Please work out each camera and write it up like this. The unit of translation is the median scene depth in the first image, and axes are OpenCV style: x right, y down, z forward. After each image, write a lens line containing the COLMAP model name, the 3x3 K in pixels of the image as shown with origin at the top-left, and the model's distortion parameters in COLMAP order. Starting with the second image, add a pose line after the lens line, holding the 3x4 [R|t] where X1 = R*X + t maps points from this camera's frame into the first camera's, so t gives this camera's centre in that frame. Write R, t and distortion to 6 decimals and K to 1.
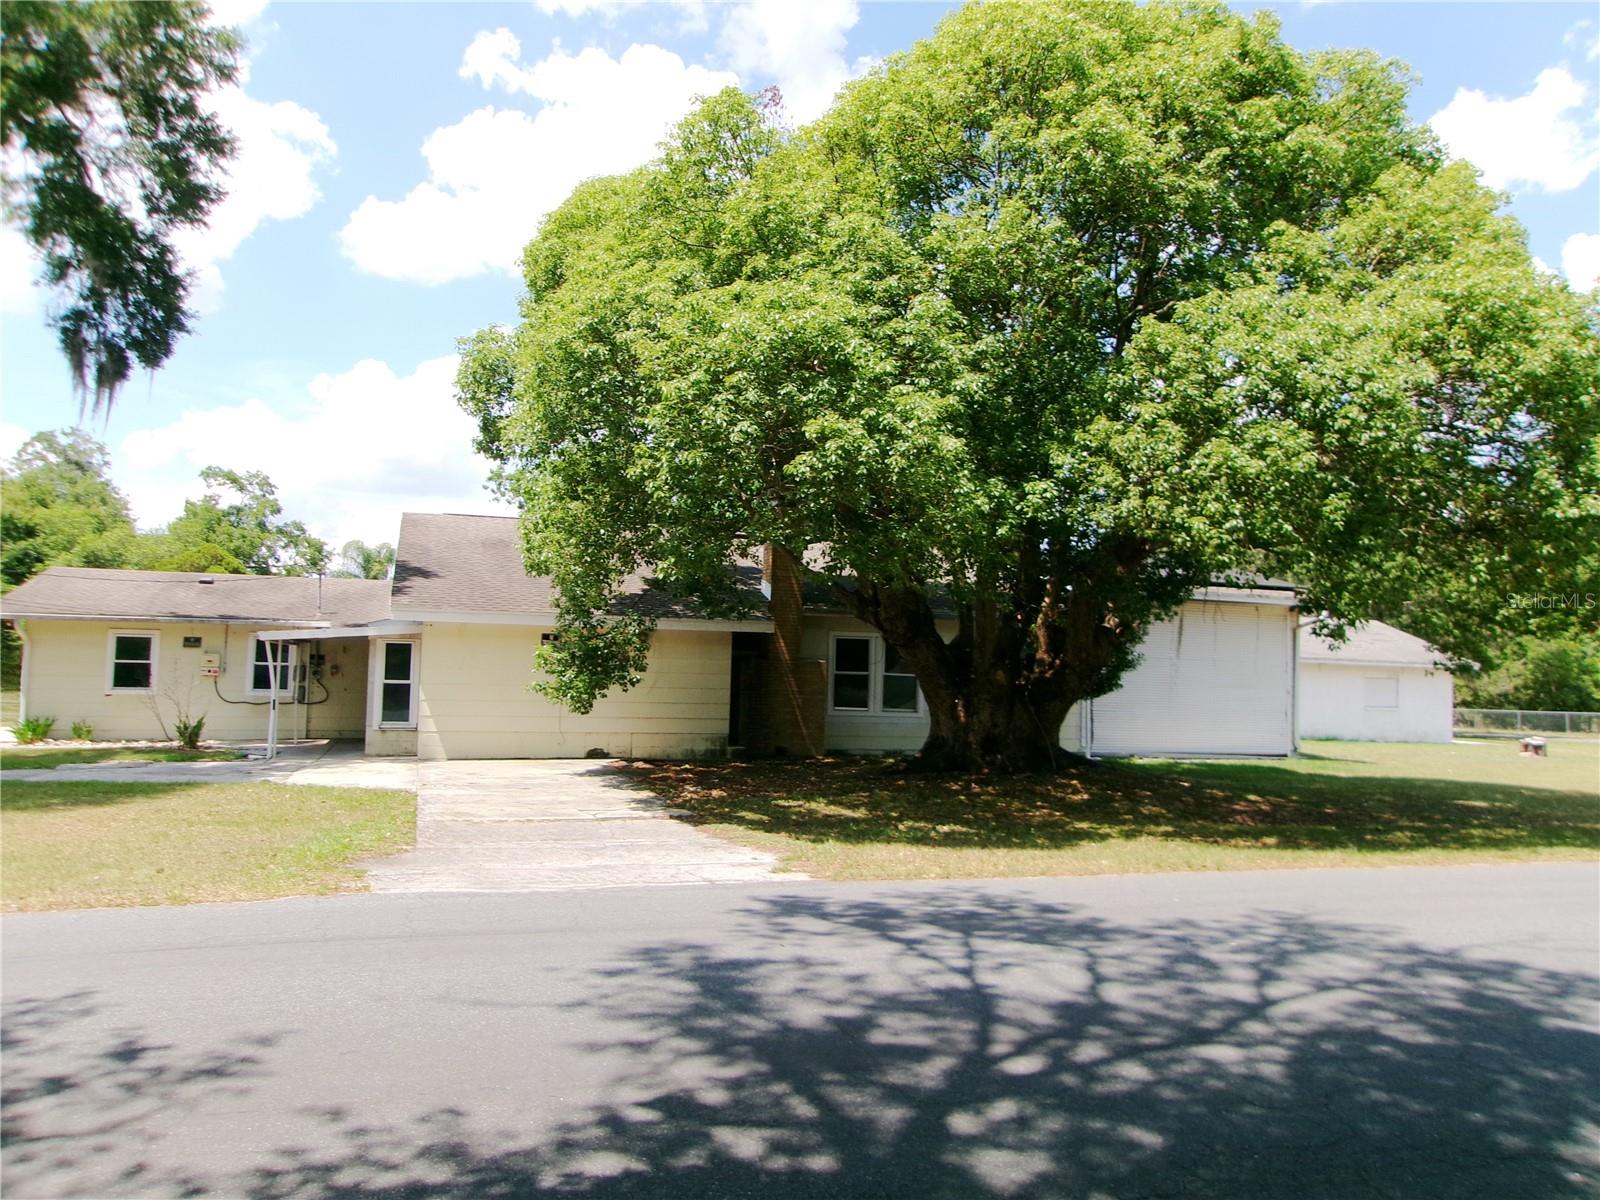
lens RADIAL K [[1244.1, 0, 800.0], [0, 1244.1, 600.0], [0, 0, 1]] dist [-0.050913, 0.046270]
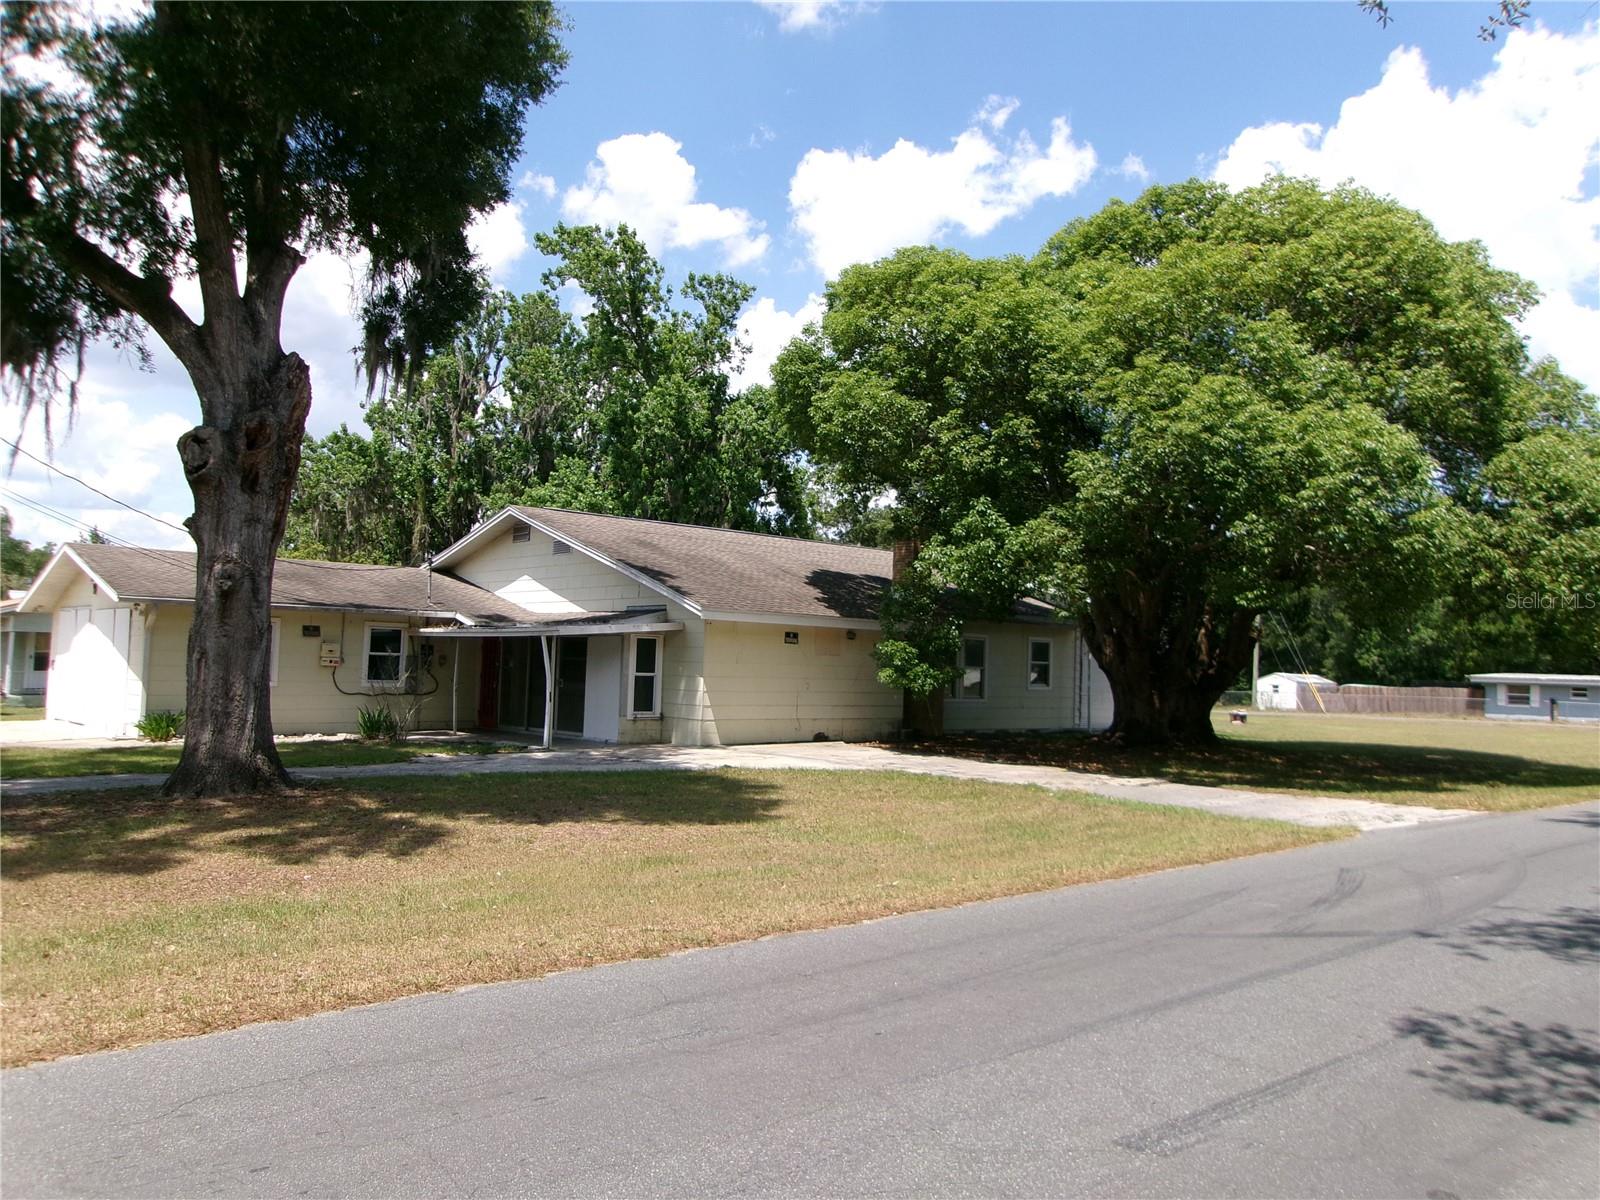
lens RADIAL K [[1244.1, 0, 800.0], [0, 1244.1, 600.0], [0, 0, 1]] dist [-0.050913, 0.046270]
pose [[0.878040, 0.031984, 0.477517, -0.624420], [-0.036918, 0.999318, 0.000949, -0.003301], [-0.477161, -0.018462, 0.878622, -0.001844]]
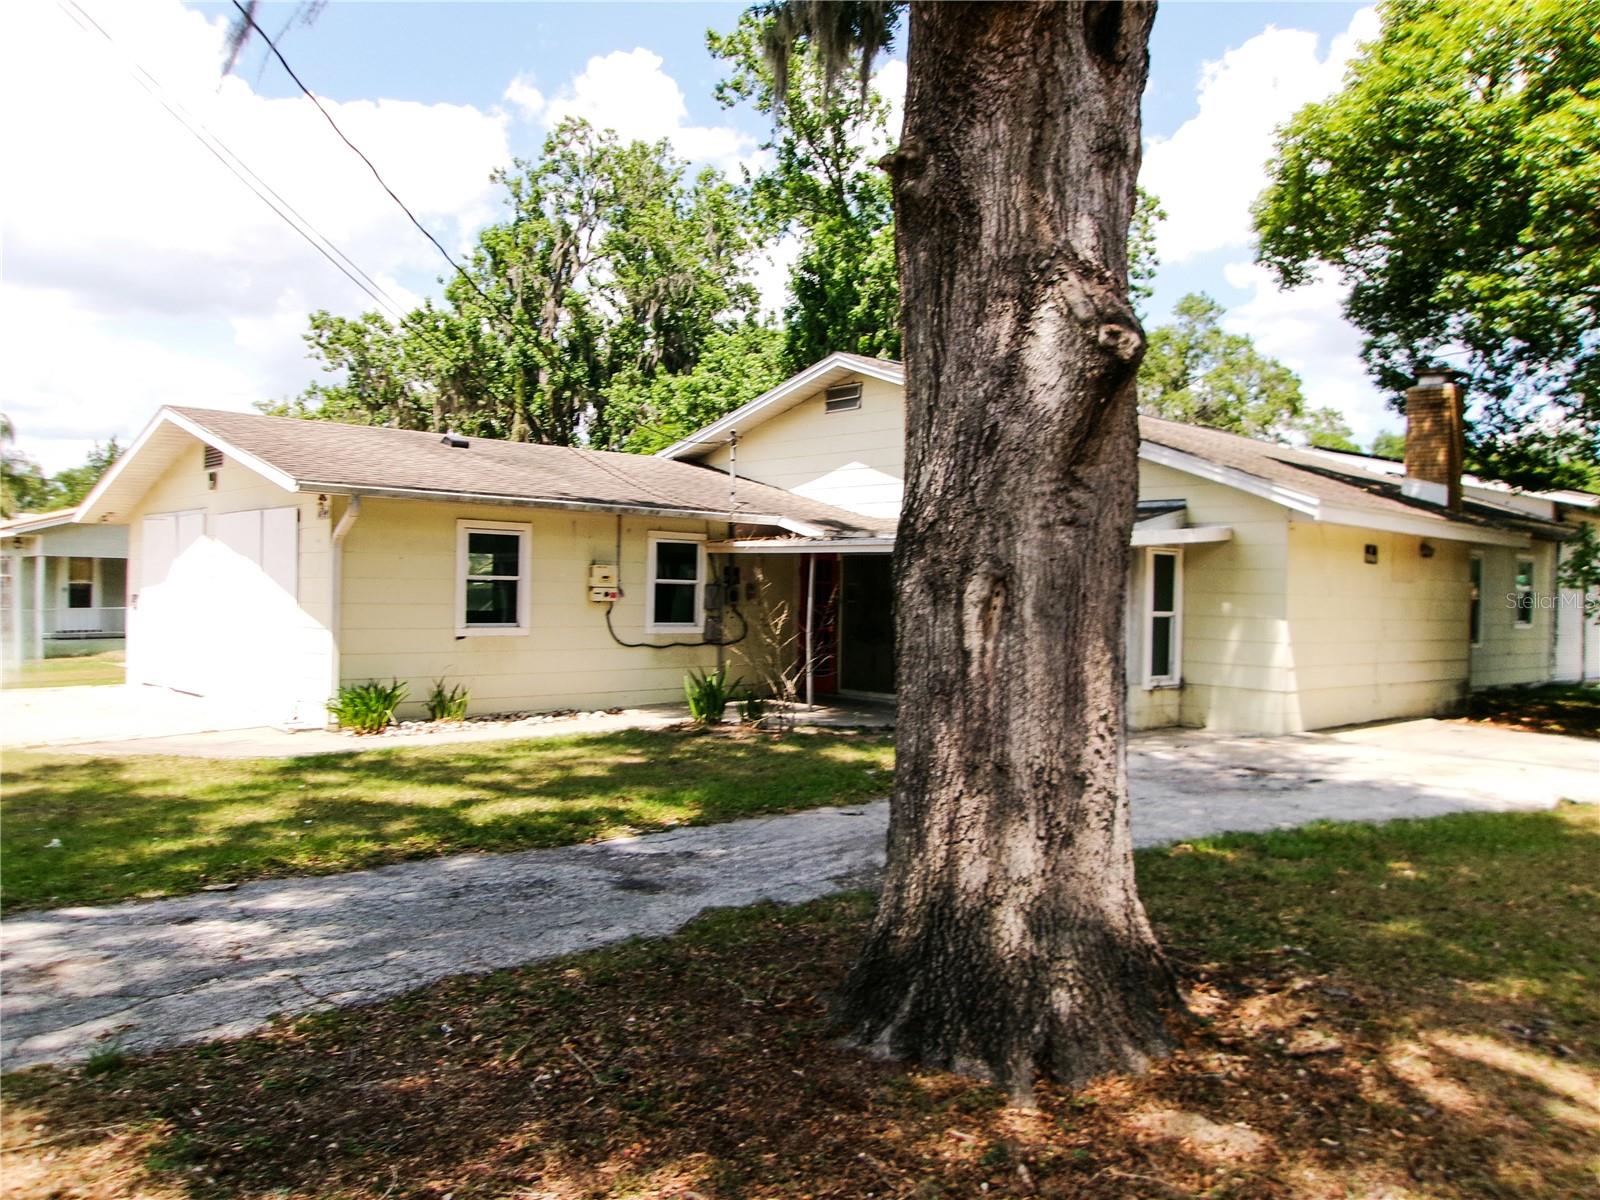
lens RADIAL K [[1237.6, 0, 776.7], [0, 1237.6, 605.5], [0, 0, 1]] dist [-0.065248, 0.056903]
pose [[0.877123, -0.000892, 0.480265, -0.696937], [-0.033899, 0.997389, 0.063763, 0.023302], [-0.479068, -0.072209, 0.874803, 0.454575]]
